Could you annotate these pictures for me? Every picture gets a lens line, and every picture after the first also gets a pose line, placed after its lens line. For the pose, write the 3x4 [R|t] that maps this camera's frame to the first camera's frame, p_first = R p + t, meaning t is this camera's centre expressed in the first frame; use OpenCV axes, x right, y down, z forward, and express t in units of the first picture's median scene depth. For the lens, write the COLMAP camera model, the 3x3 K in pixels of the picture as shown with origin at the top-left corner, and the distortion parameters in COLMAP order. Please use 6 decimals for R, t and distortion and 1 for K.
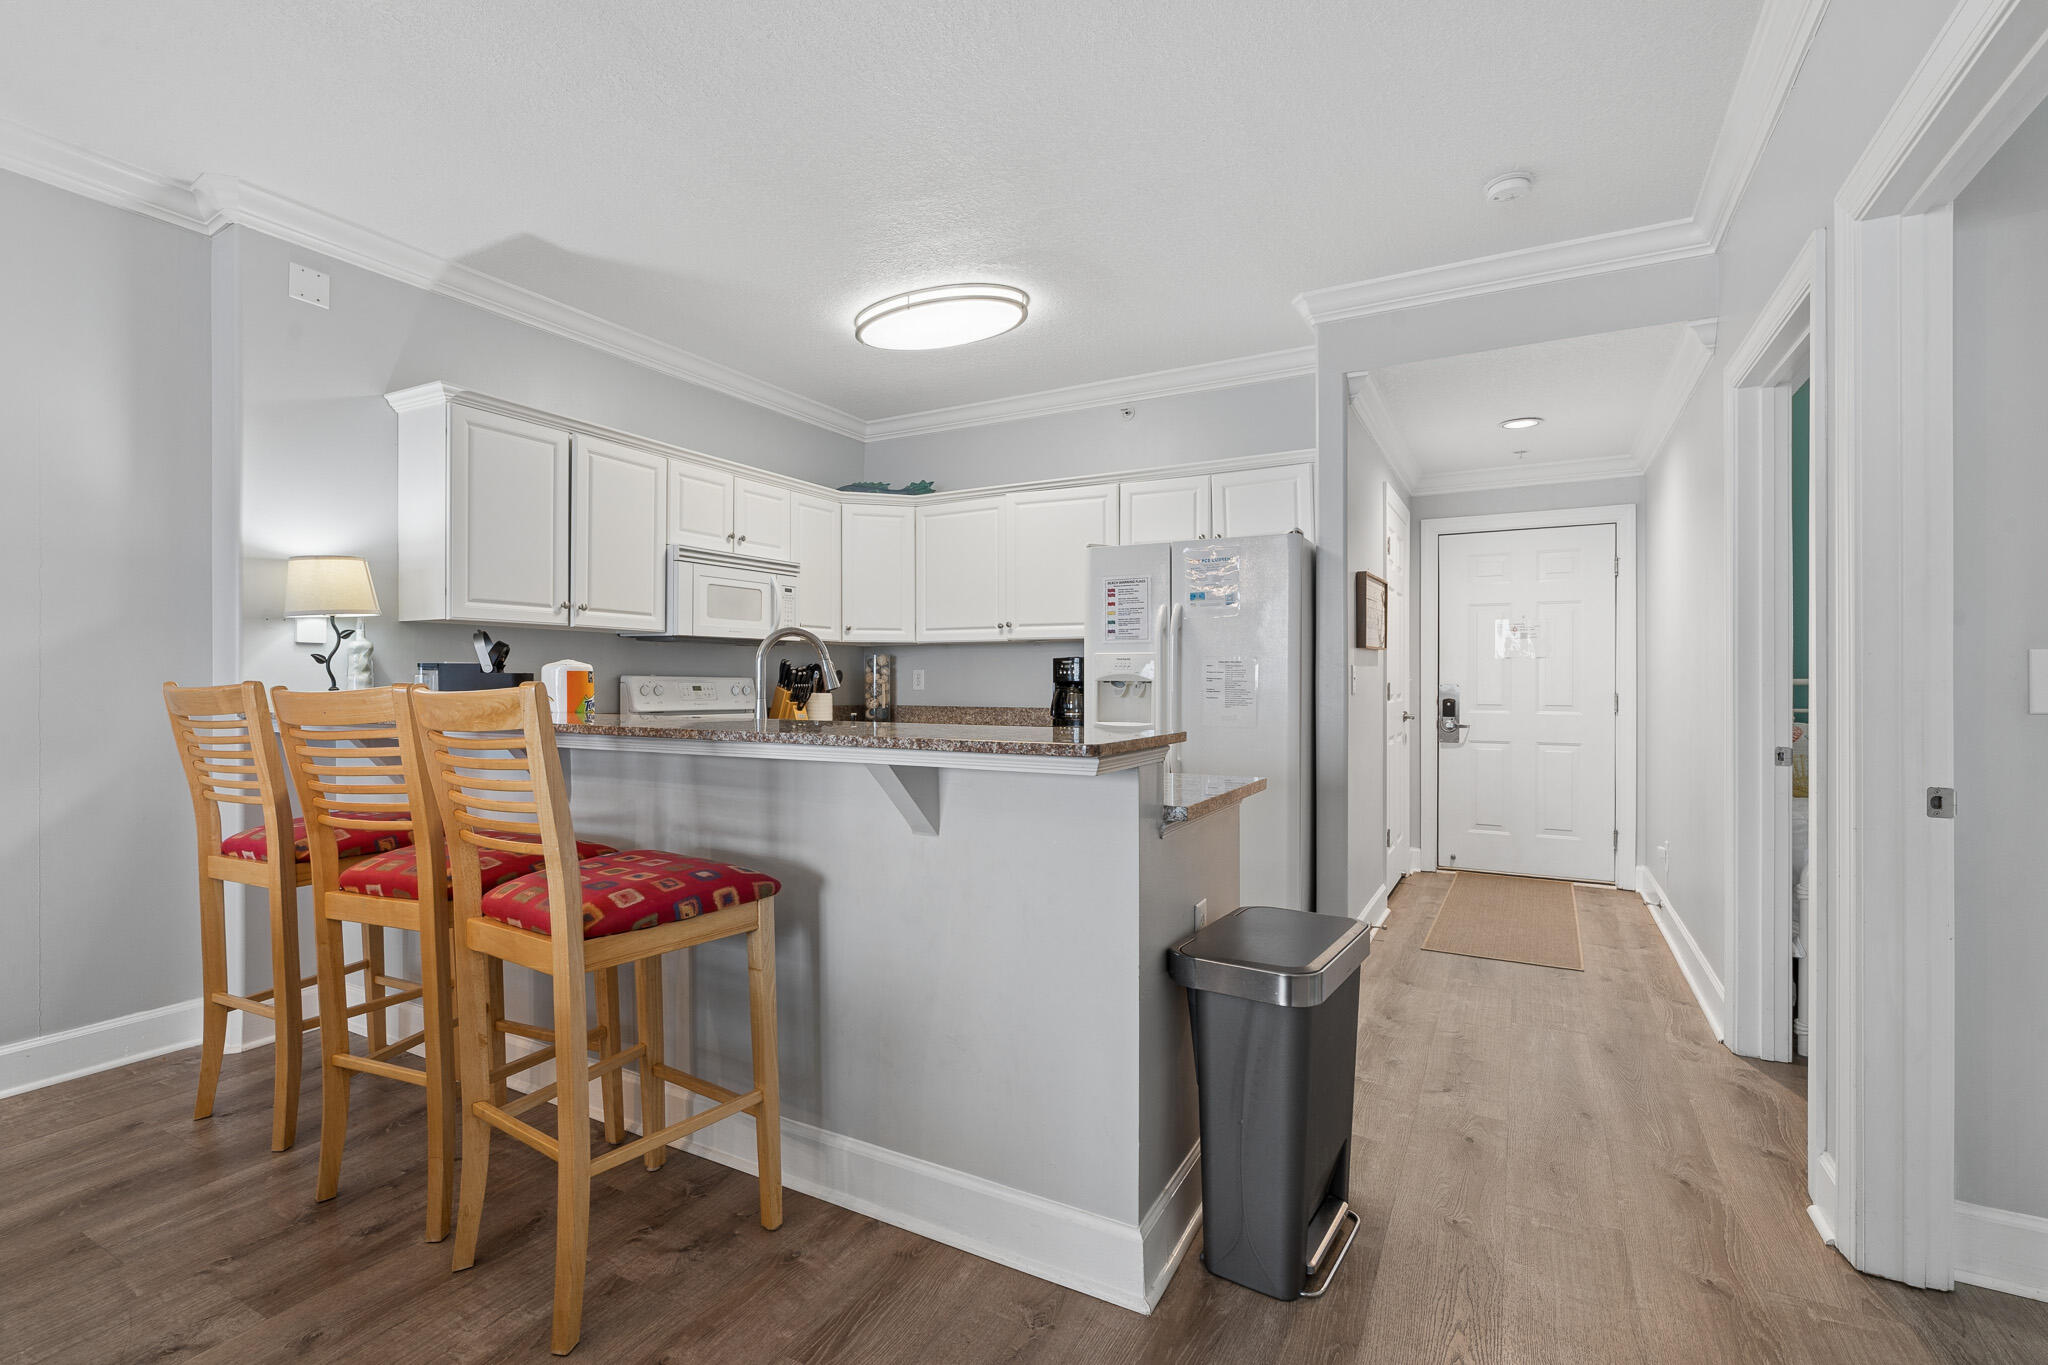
lens RADIAL K [[925.5, 0, 1022.3], [0, 925.5, 679.8], [0, 0, 1]] dist [-0.005460, 0.001922]
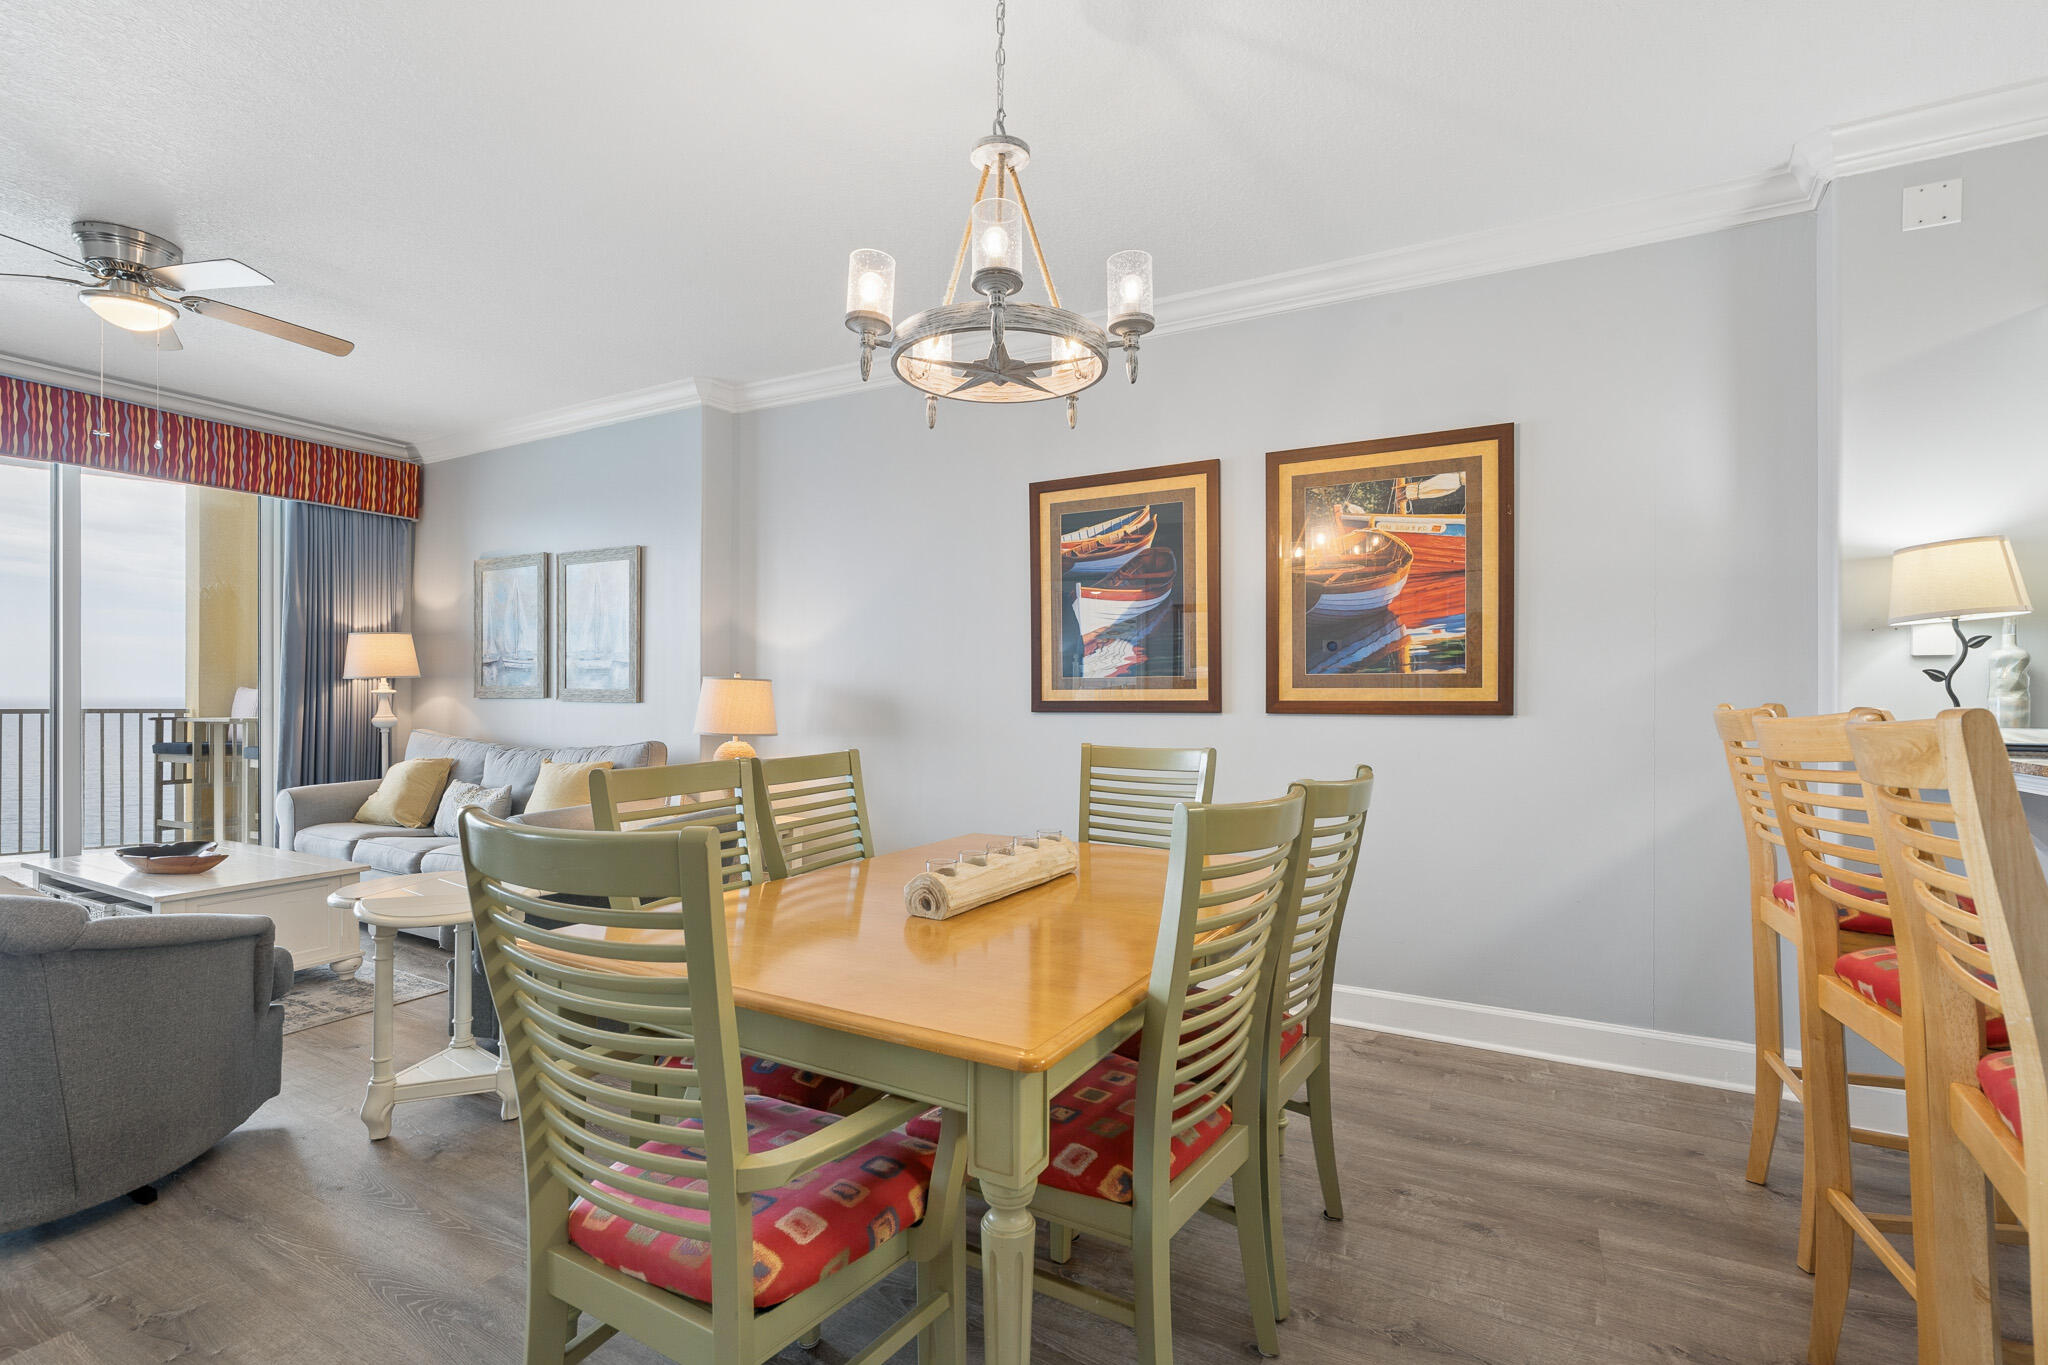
lens RADIAL K [[925.5, 0, 1021.4], [0, 925.5, 696.9], [0, 0, 1]] dist [-0.005460, 0.001922]
pose [[0.001872, -0.000036, -0.999998, 0.018696], [-0.001537, 0.999999, -0.000039, -0.003208], [0.999997, 0.001537, 0.001871, 0.223530]]
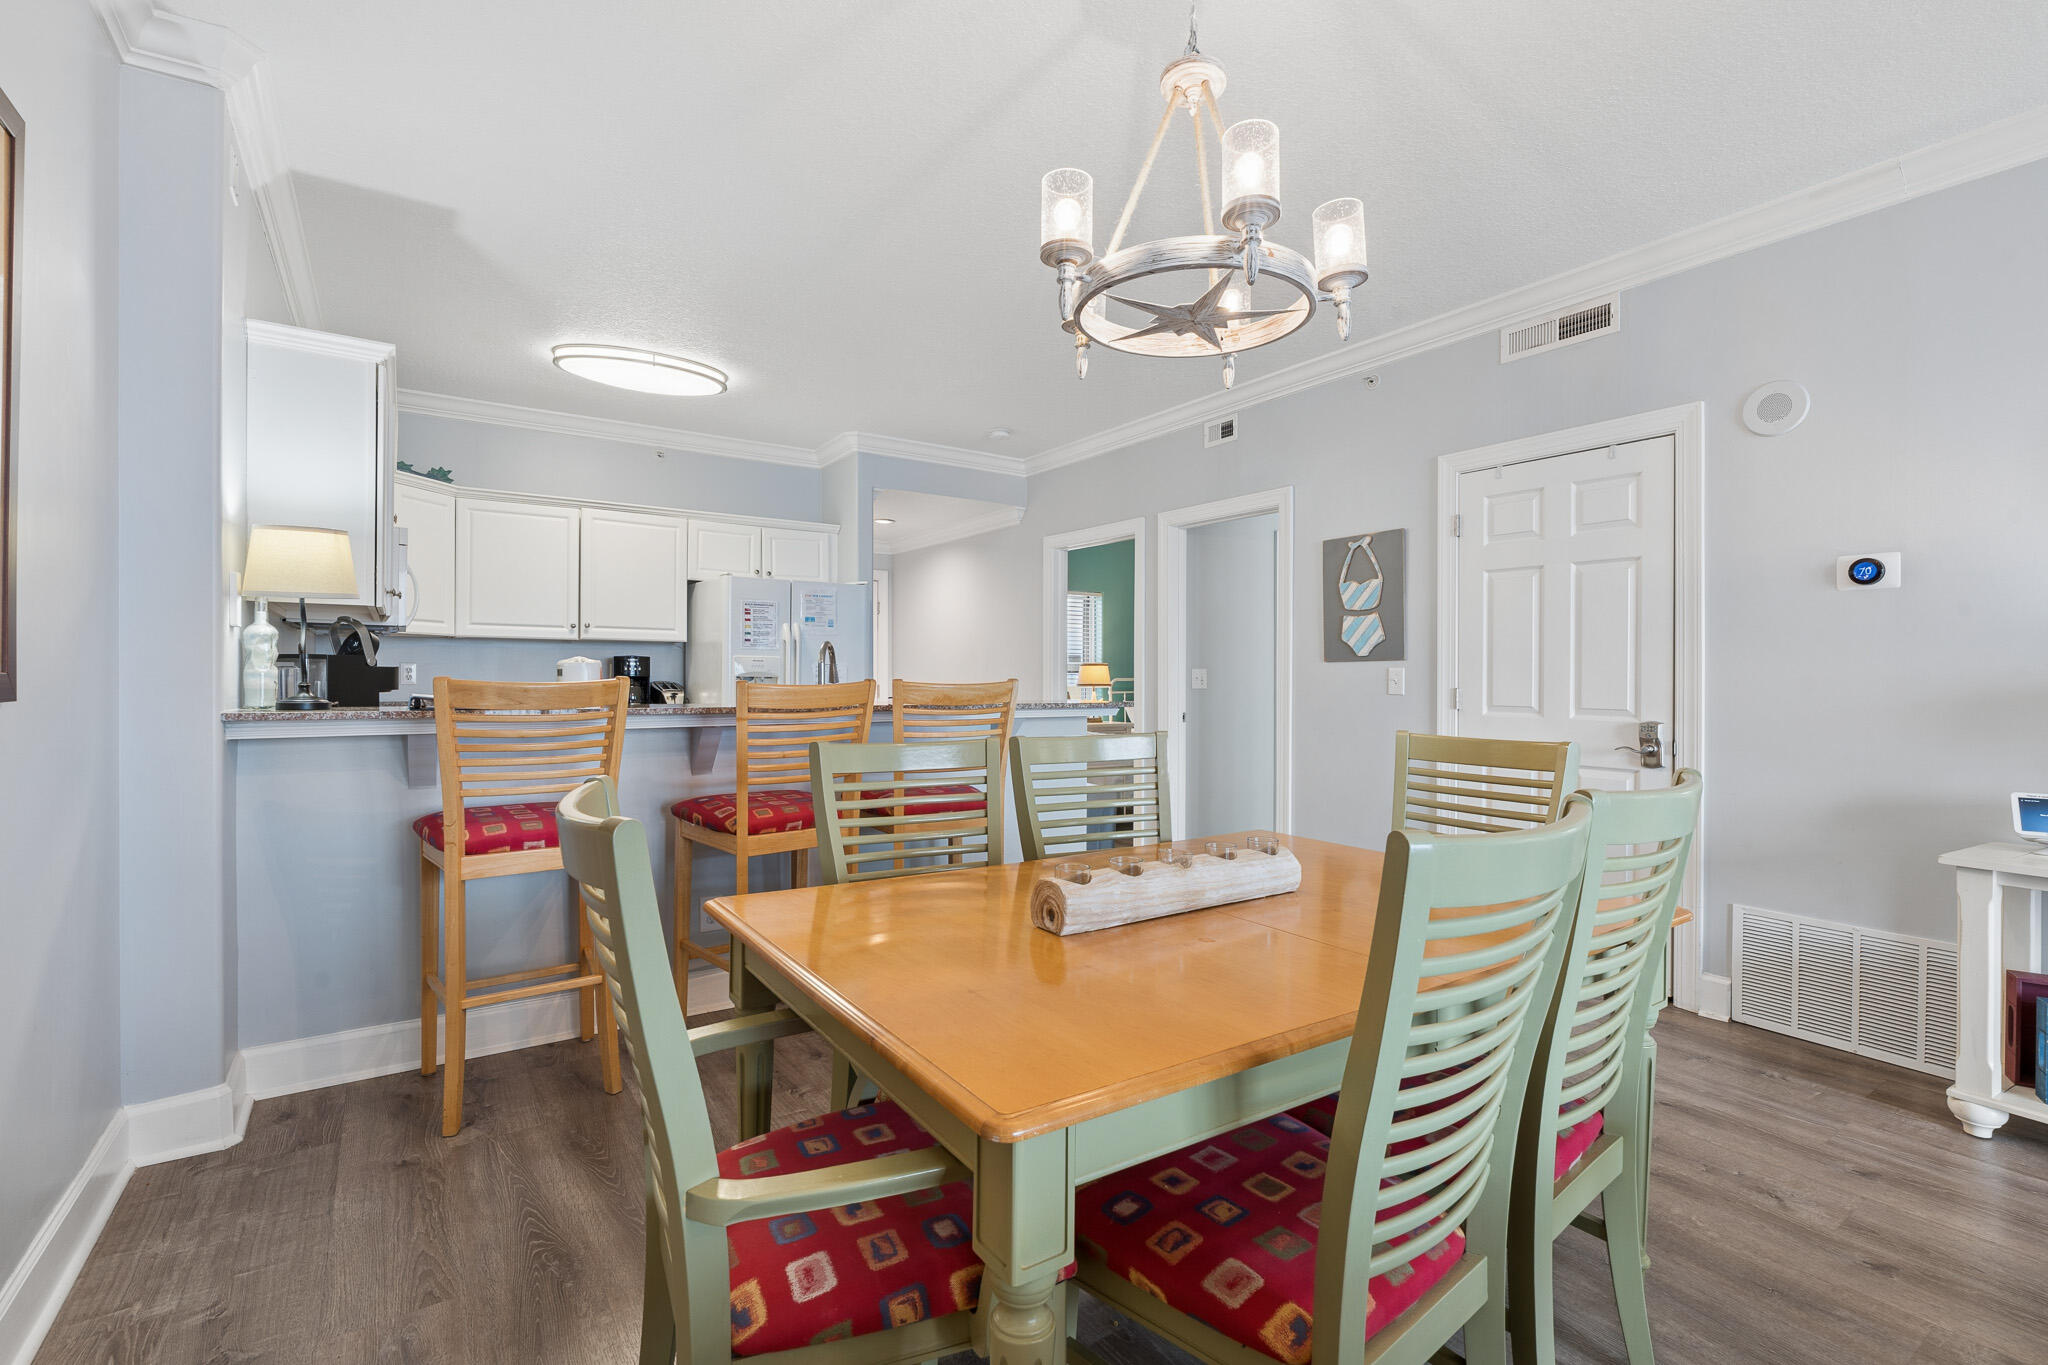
lens RADIAL K [[925.5, 0, 1028.0], [0, 925.5, 681.6], [0, 0, 1]] dist [-0.005460, 0.001922]
pose [[0.449927, -0.002988, 0.893060, -1.212299], [-0.005355, 0.999967, 0.006044, -0.002310], [-0.893049, -0.007502, 0.449897, 0.033318]]
